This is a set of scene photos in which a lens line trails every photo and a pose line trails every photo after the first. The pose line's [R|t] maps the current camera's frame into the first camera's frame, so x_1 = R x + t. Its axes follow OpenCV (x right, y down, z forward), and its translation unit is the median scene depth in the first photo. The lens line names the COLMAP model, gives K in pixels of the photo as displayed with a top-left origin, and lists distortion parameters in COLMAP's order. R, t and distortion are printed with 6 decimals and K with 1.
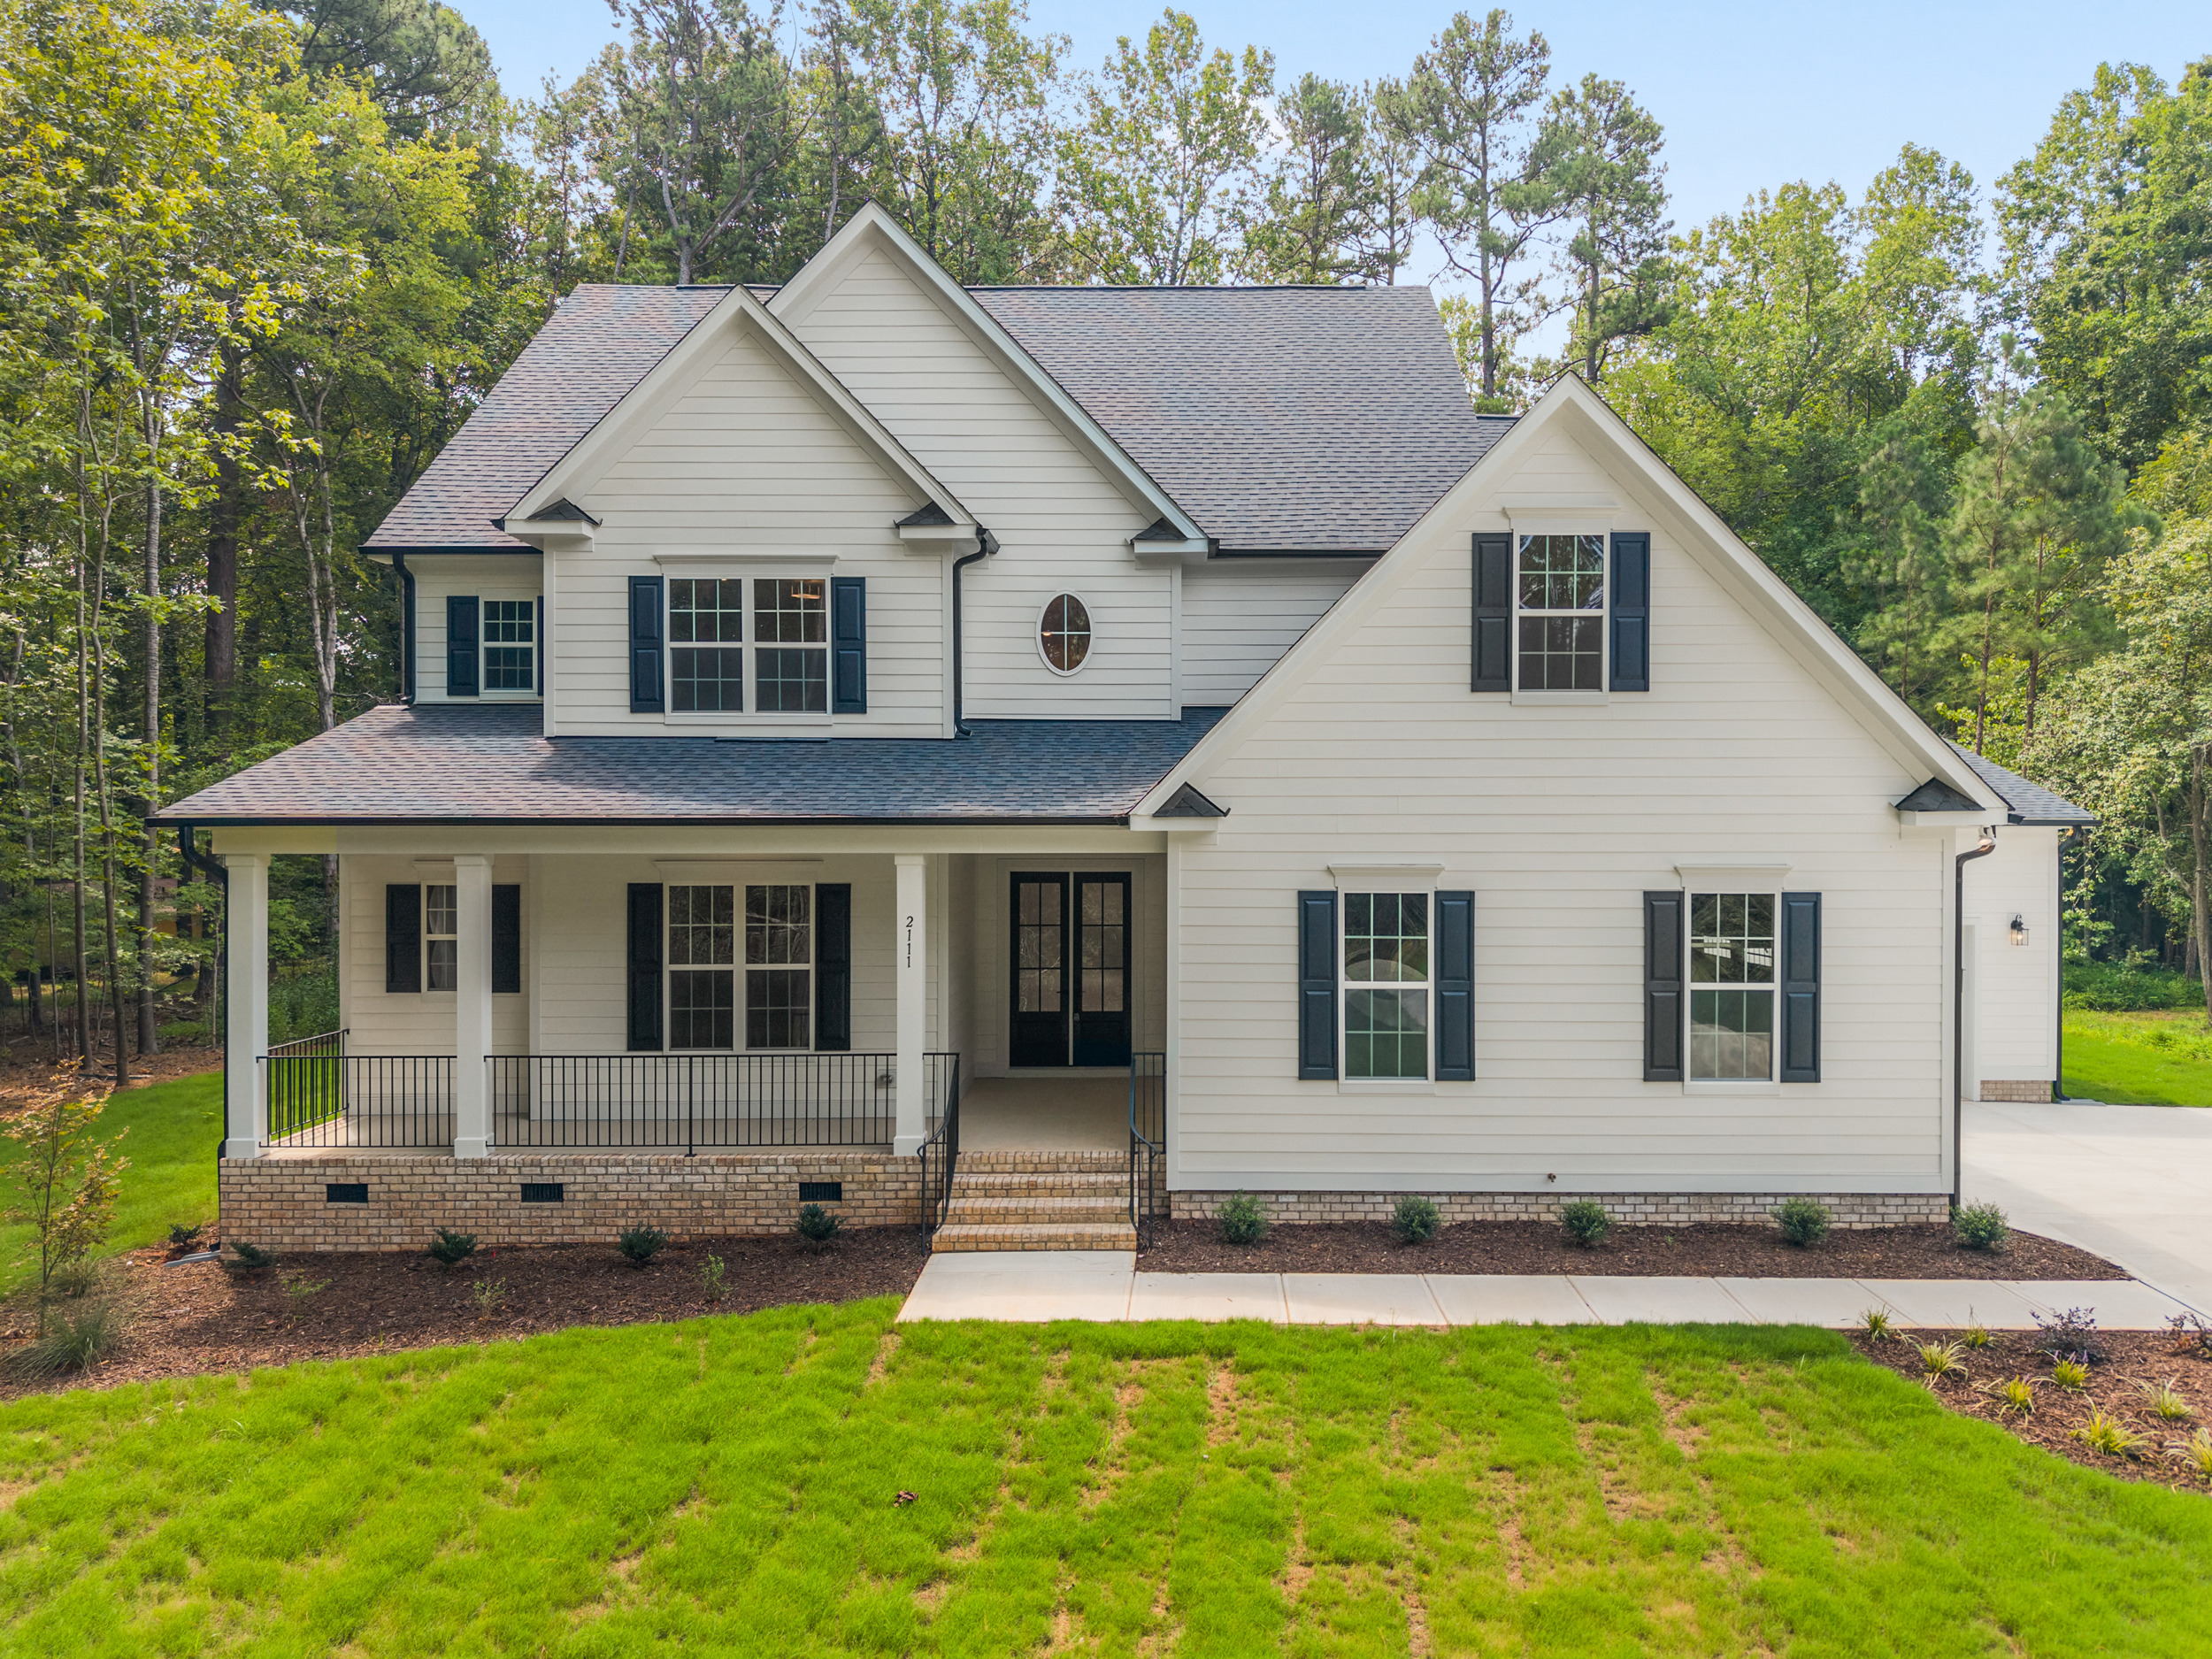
lens RADIAL K [[1523.3, 0, 1127.2], [0, 1523.3, 850.5], [0, 0, 1]] dist [0.021703, -0.023175]
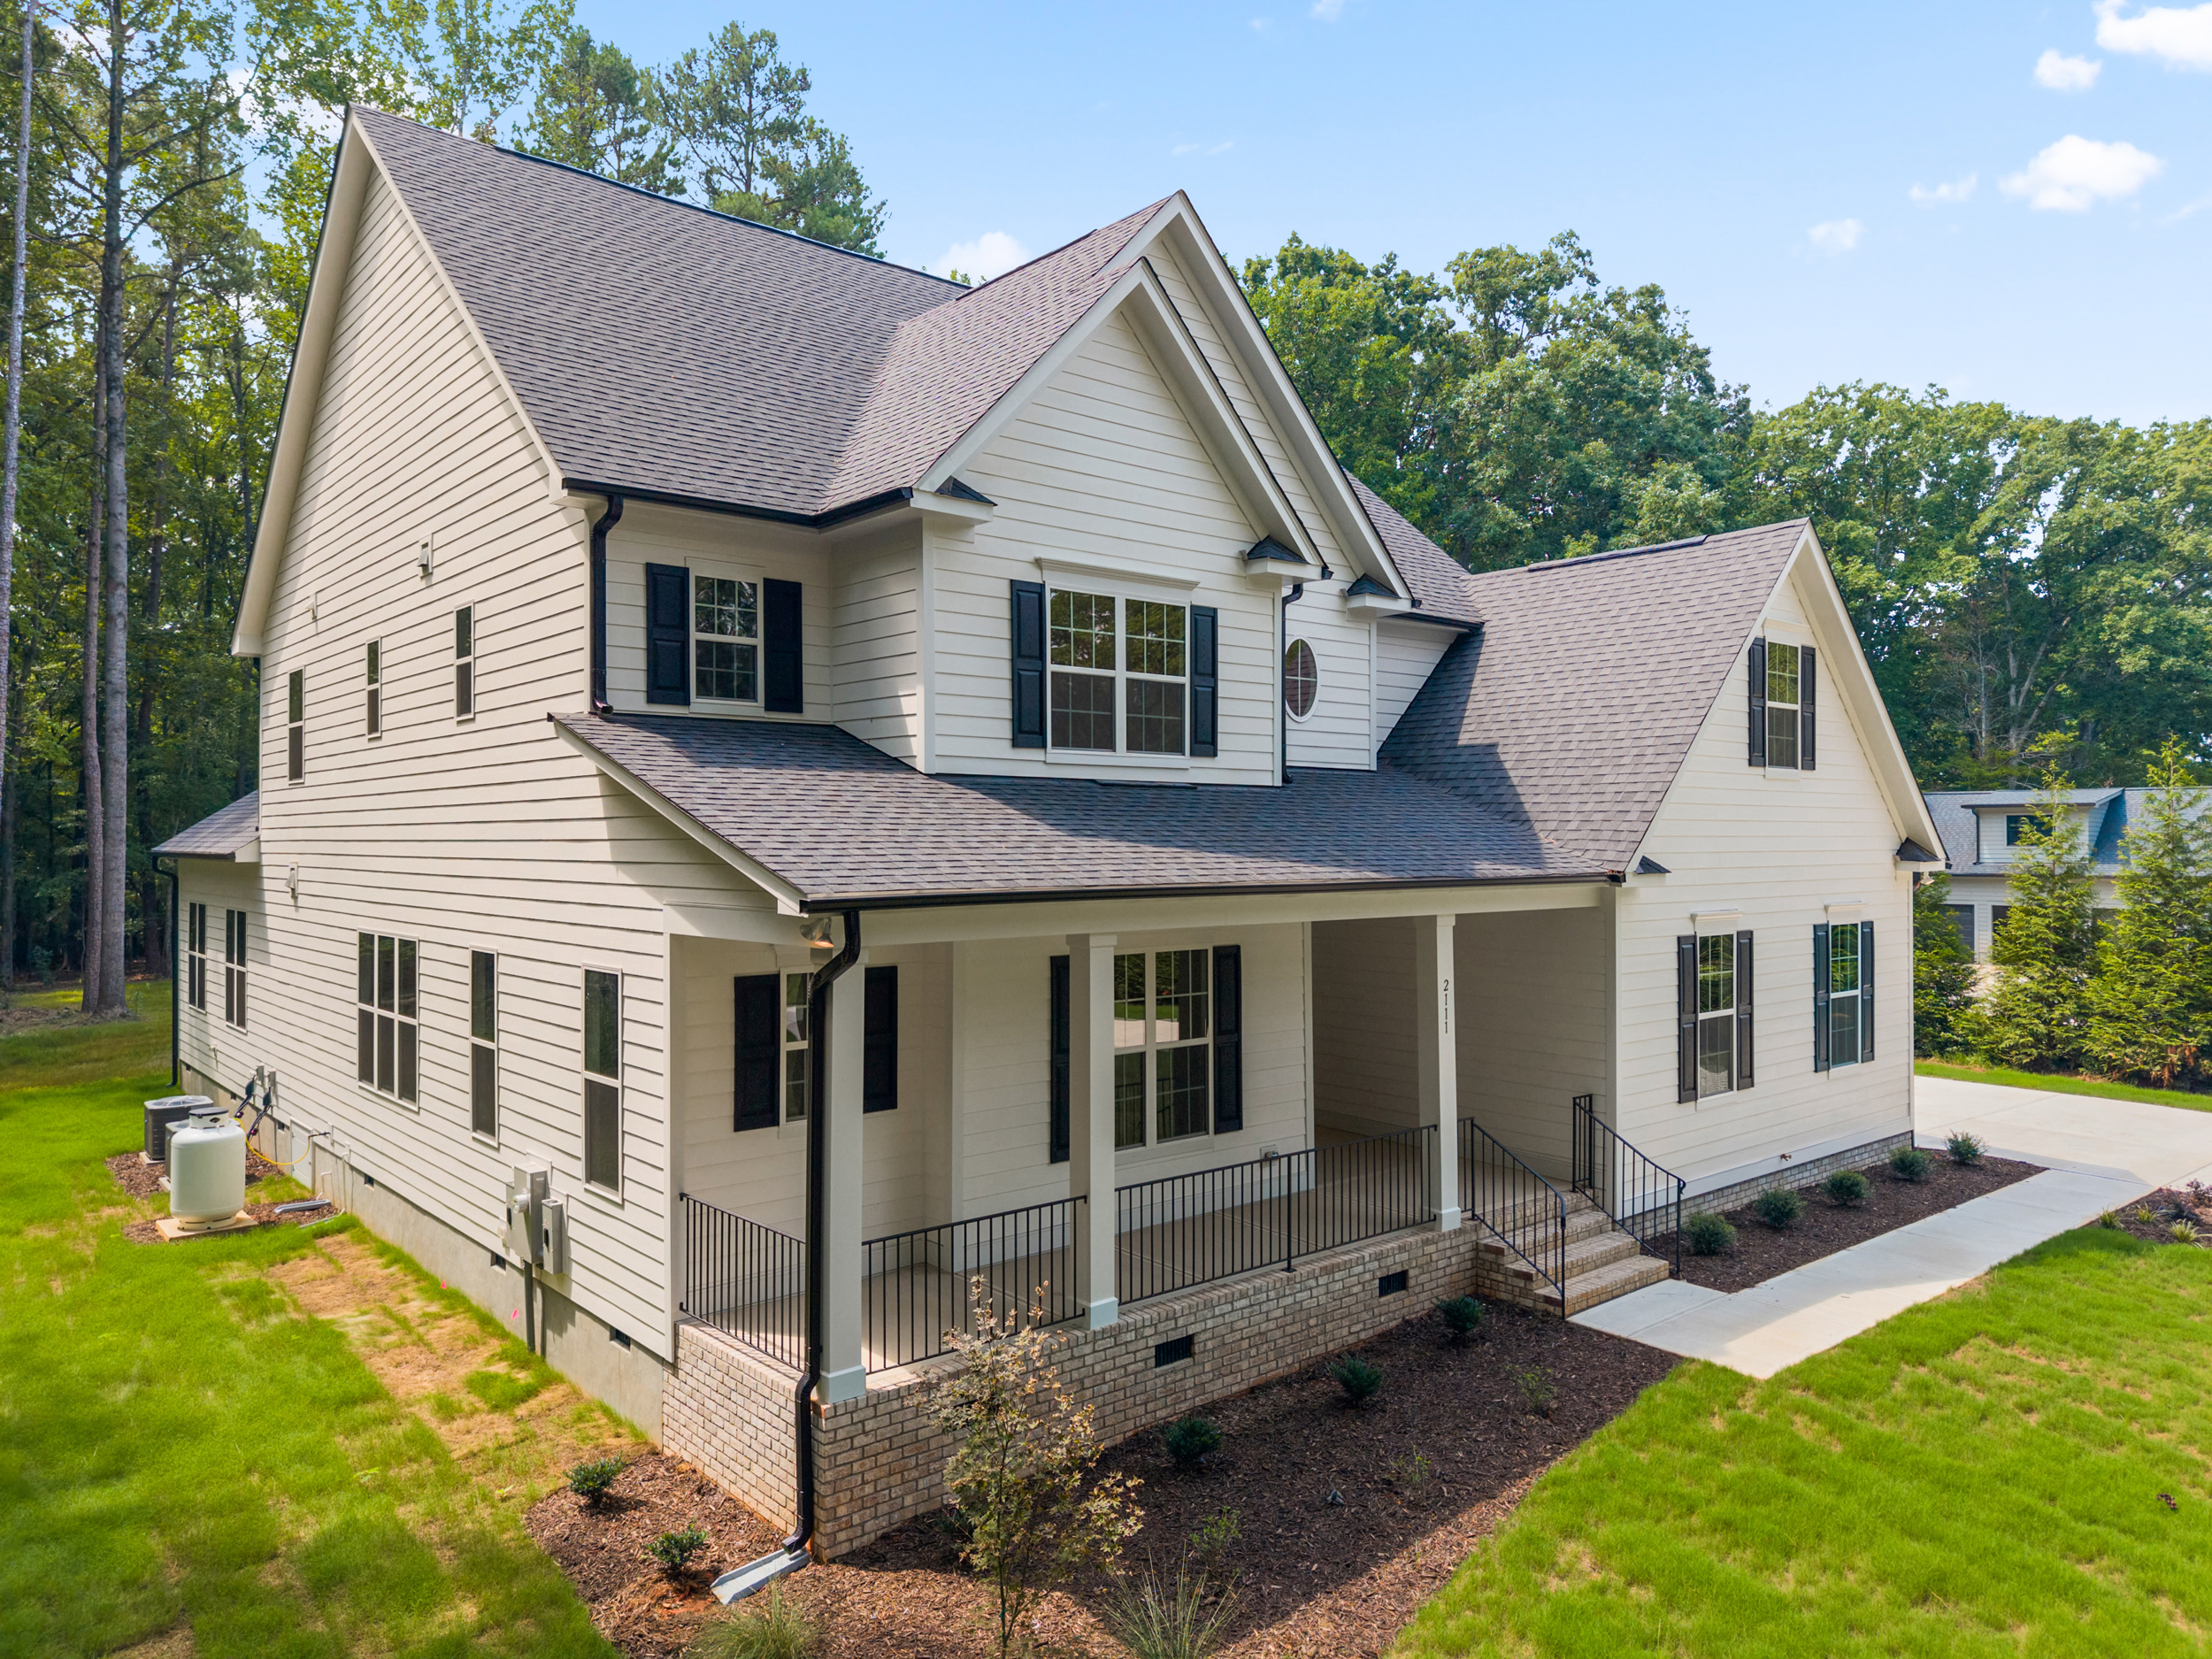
lens RADIAL K [[1523.3, 0, 1111.1], [0, 1523.3, 819.1], [0, 0, 1]] dist [0.021703, -0.023175]
pose [[0.749456, 0.005931, 0.662028, -0.823729], [0.003642, 0.999908, -0.013081, -0.041290], [-0.662044, 0.012215, 0.749365, 0.359415]]
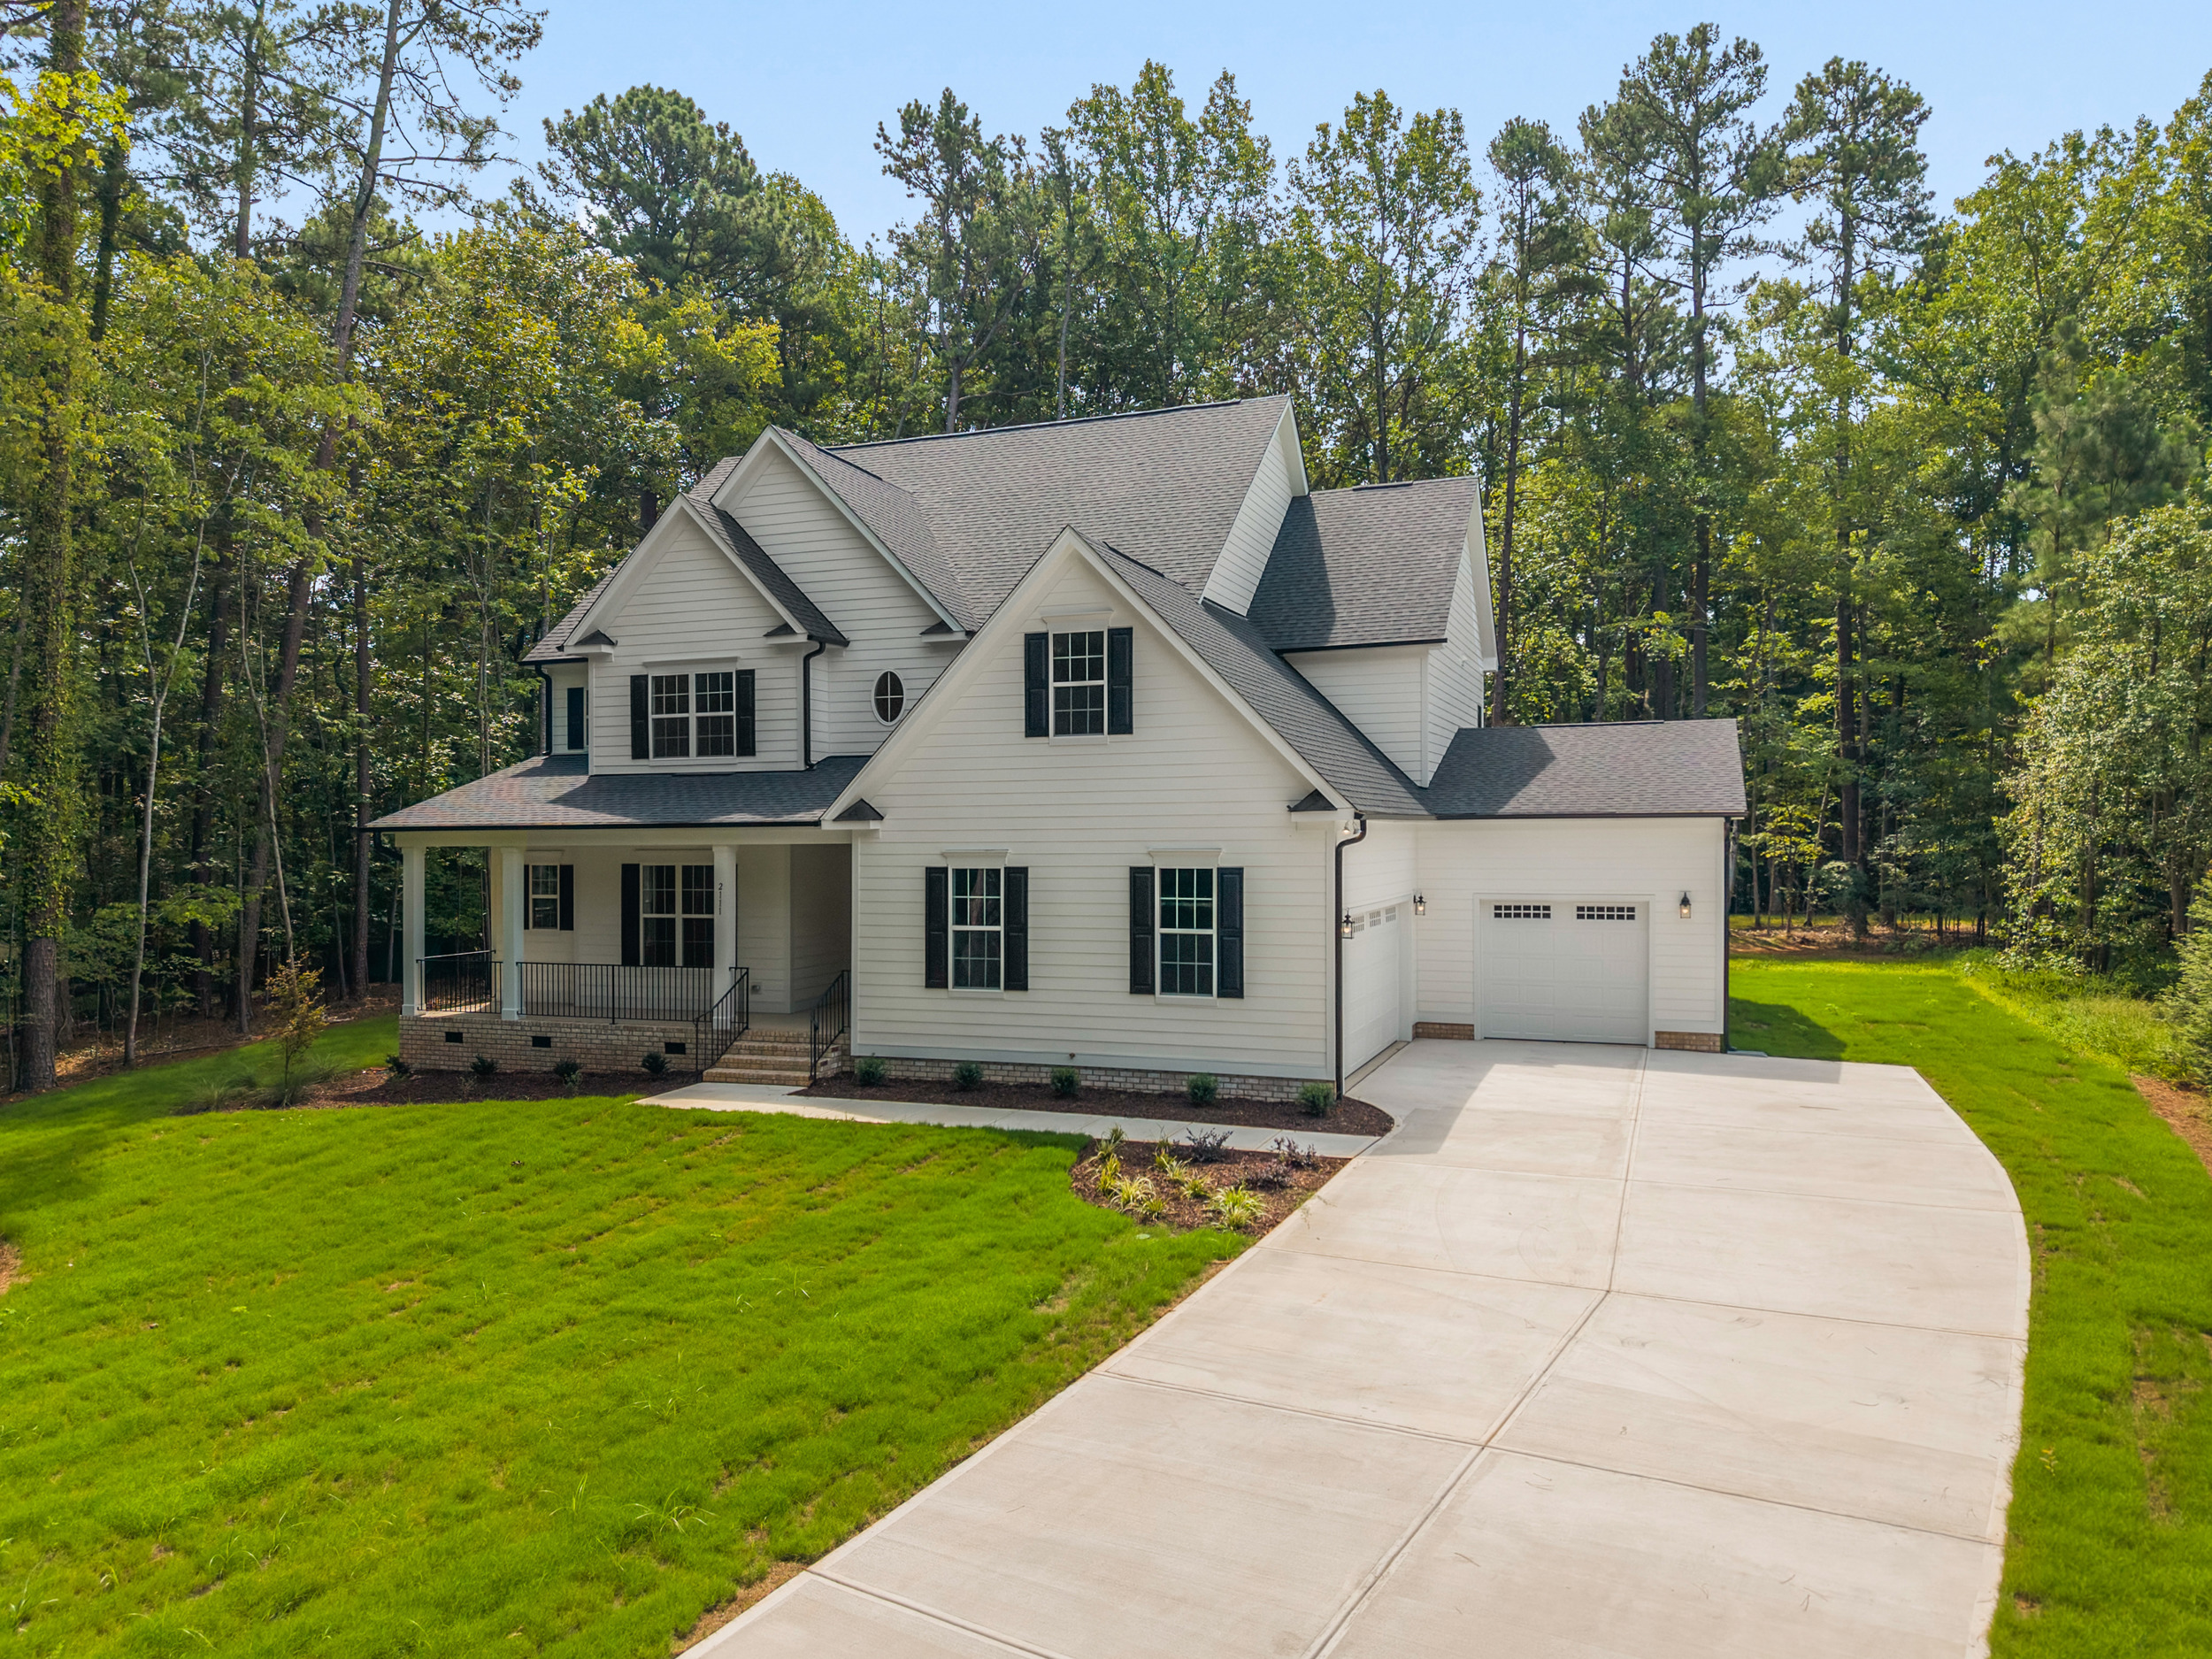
lens RADIAL K [[1523.3, 0, 1088.5], [0, 1523.3, 828.5], [0, 0, 1]] dist [0.021703, -0.023175]
pose [[0.934980, -0.008974, -0.354587, 0.707955], [0.005511, 0.999927, -0.010774, 0.003936], [0.354657, 0.008120, 0.934961, -0.348883]]
